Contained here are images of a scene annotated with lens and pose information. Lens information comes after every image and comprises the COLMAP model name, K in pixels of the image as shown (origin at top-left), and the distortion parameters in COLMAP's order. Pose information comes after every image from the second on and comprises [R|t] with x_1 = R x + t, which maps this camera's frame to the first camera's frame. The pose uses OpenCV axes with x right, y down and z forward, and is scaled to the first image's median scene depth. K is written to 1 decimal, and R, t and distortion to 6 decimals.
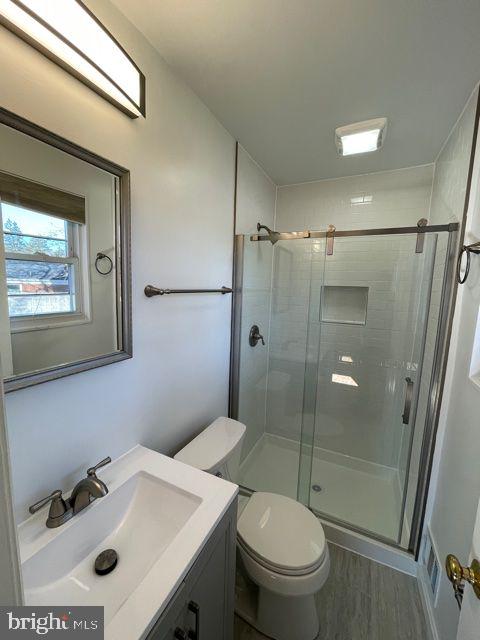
lens RADIAL K [[256.2, 0, 243.0], [0, 256.2, 322.0], [0, 0, 1]] dist [-0.008314, -0.000092]
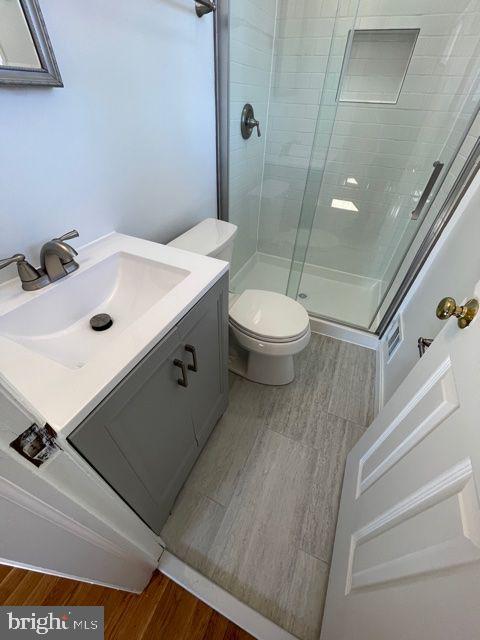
lens RADIAL K [[256.2, 0, 243.0], [0, 256.2, 322.0], [0, 0, 1]] dist [-0.008314, -0.000092]
pose [[0.999556, -0.013280, 0.026671, 0.003837], [-0.004290, 0.821694, 0.569913, 0.170468], [-0.029484, -0.569775, 0.821272, 0.063766]]
